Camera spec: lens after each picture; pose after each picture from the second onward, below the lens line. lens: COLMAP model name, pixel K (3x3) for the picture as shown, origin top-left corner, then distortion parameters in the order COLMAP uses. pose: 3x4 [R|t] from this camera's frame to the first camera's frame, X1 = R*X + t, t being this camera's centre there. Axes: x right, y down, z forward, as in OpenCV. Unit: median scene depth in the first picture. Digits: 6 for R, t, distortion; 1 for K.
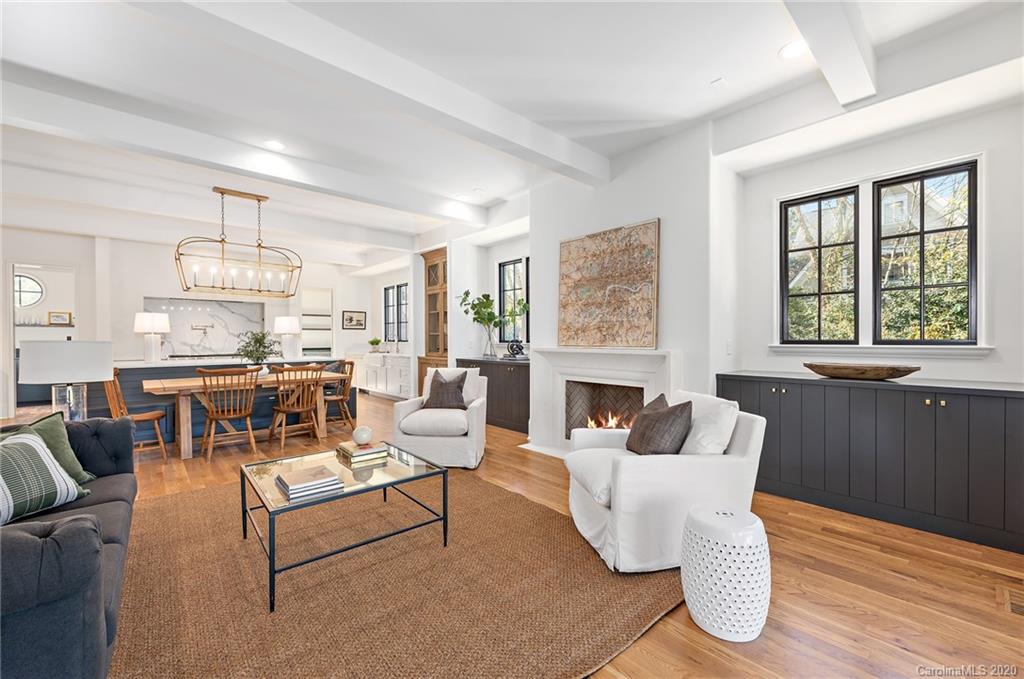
lens RADIAL K [[421.4, 0, 519.1], [0, 421.4, 343.8], [0, 0, 1]] dist [0.018989, 0.000164]
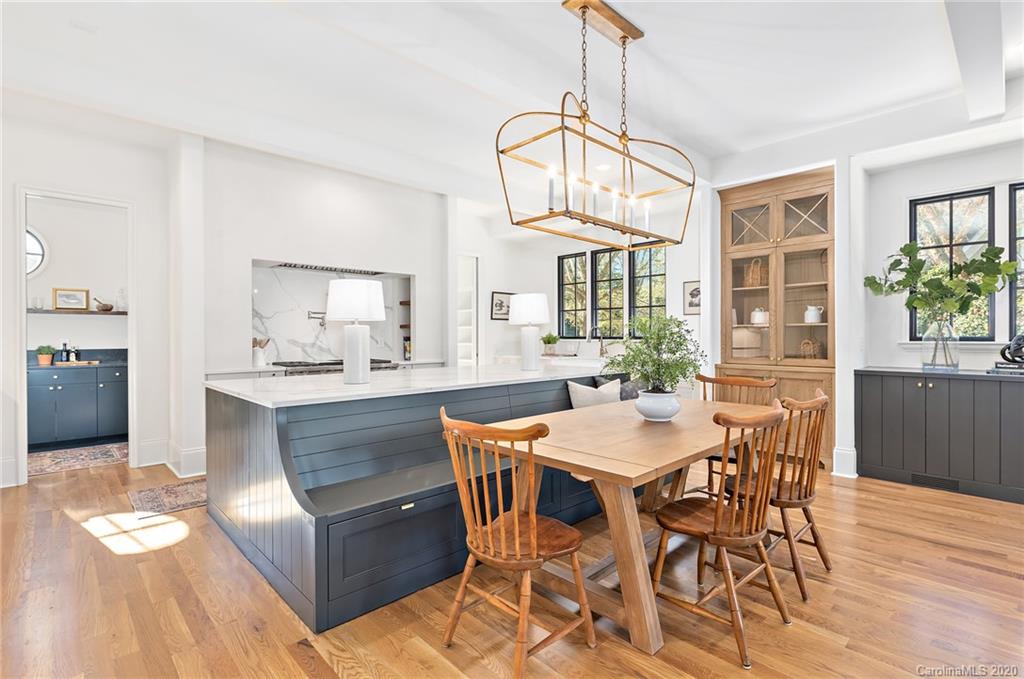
lens RADIAL K [[480.2, 0, 522.2], [0, 480.2, 340.4], [0, 0, 1]] dist [-0.002588, -0.001854]
pose [[0.999315, -0.000243, 0.037009, -0.603657], [0.000235, 1.000000, 0.000226, -0.003693], [-0.037009, -0.000217, 0.999315, 0.384606]]
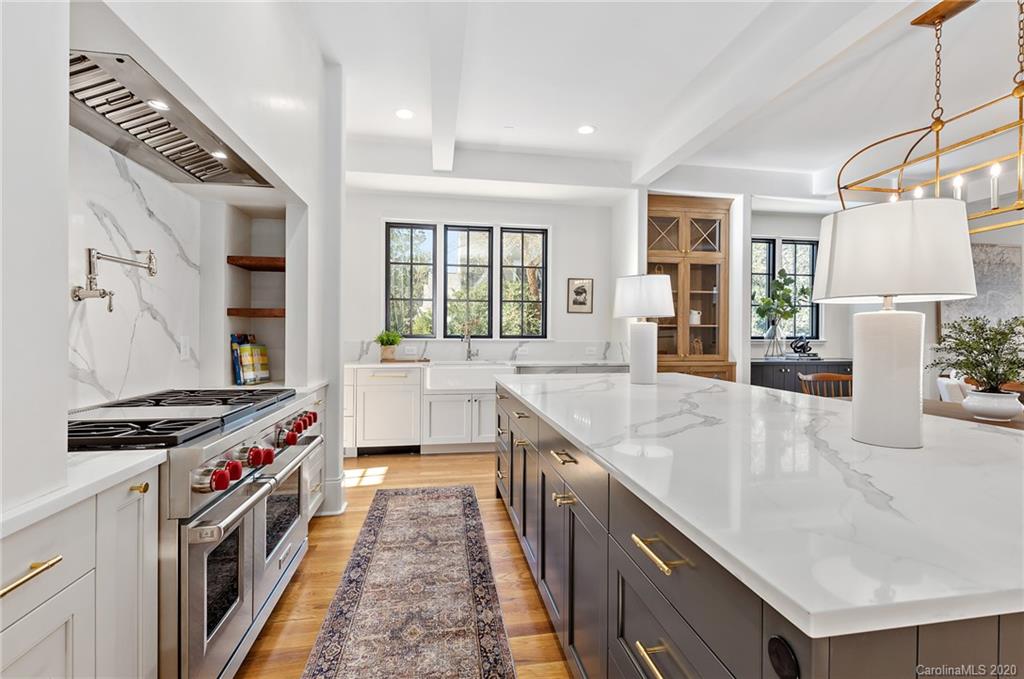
lens RADIAL K [[489.4, 0, 520.3], [0, 489.4, 340.5], [0, 0, 1]] dist [0.027815, 0.000514]
pose [[0.502612, -0.007280, 0.864482, -1.057043], [0.004398, 0.999973, 0.005864, -0.007357], [-0.864501, 0.000855, 0.502630, 0.903265]]
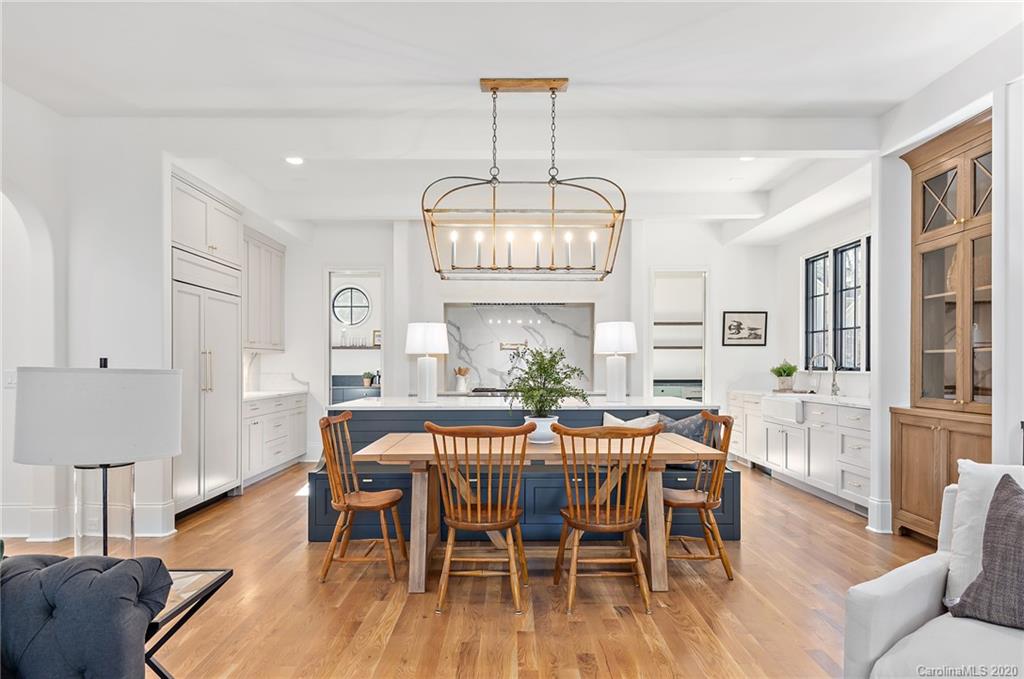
lens RADIAL K [[650.1, 0, 513.3], [0, 650.1, 373.4], [0, 0, 1]] dist [0.007007, 0.000957]
pose [[0.748235, 0.010008, -0.663358, -0.105770], [-0.008042, 0.999950, 0.006016, -0.003971], [0.663385, 0.000833, 0.748278, 0.316782]]
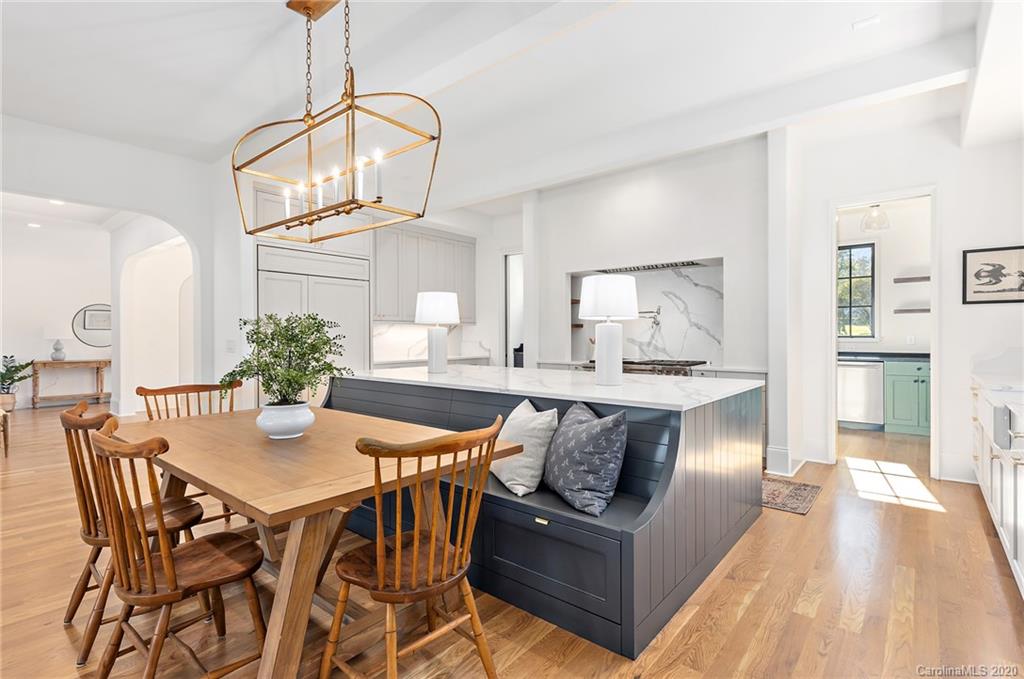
lens RADIAL K [[480.2, 0, 506.1], [0, 480.2, 336.6], [0, 0, 1]] dist [-0.002588, -0.001854]
pose [[0.128882, 0.005210, -0.991646, -0.123607], [-0.009335, 0.999948, 0.004040, -0.009908], [0.991616, 0.008736, 0.128924, 0.886752]]
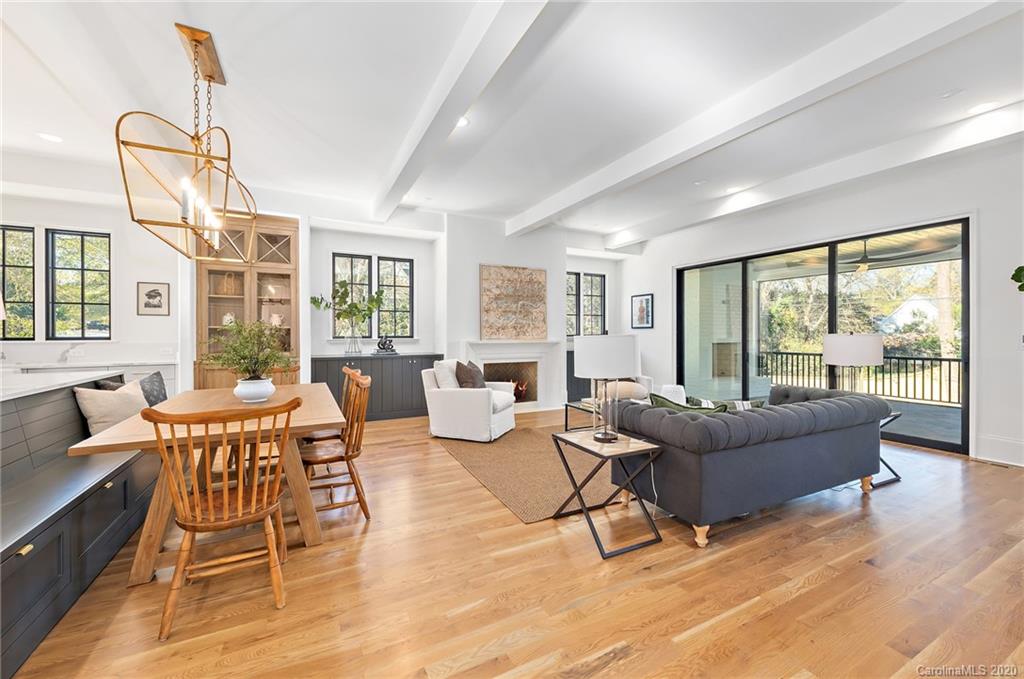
lens RADIAL K [[401.0, 0, 514.8], [0, 401.0, 335.8], [0, 0, 1]] dist [-0.009613, -0.000496]
pose [[0.244855, -0.002912, 0.969555, -0.815979], [0.012695, 0.999919, -0.000203, -0.003289], [-0.969477, 0.012358, 0.244872, 0.406446]]
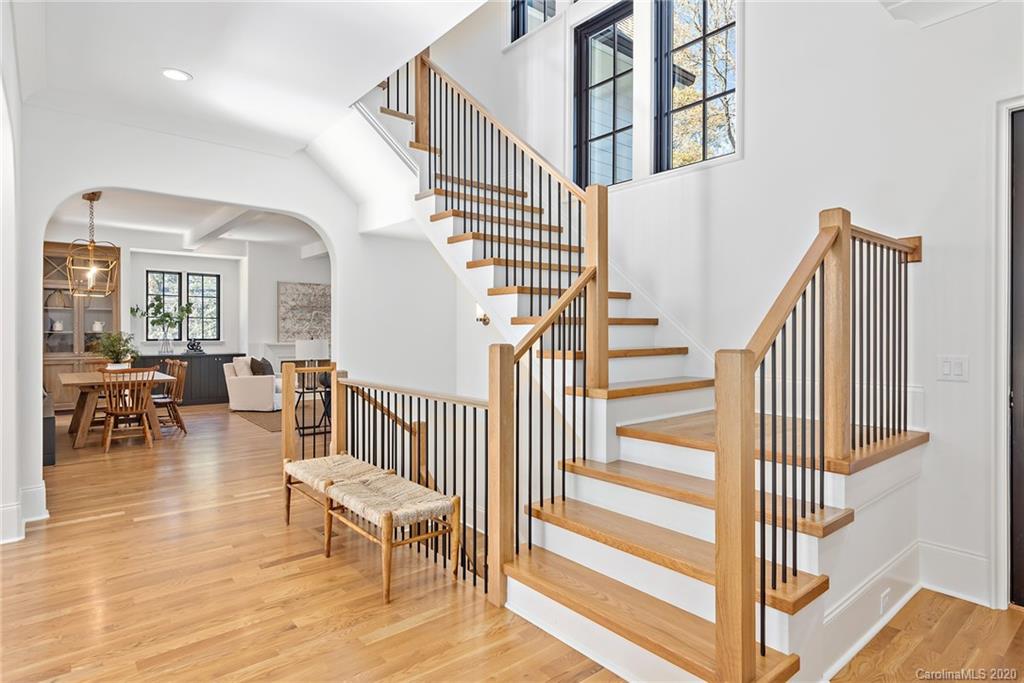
lens RADIAL K [[560.2, 0, 517.6], [0, 560.2, 336.1], [0, 0, 1]] dist [0.002623, -0.001331]
pose [[0.028895, 0.000444, 0.999582, -1.537712], [0.008116, 0.999967, -0.000679, -0.005863], [-0.999549, 0.008132, 0.028891, -0.030551]]
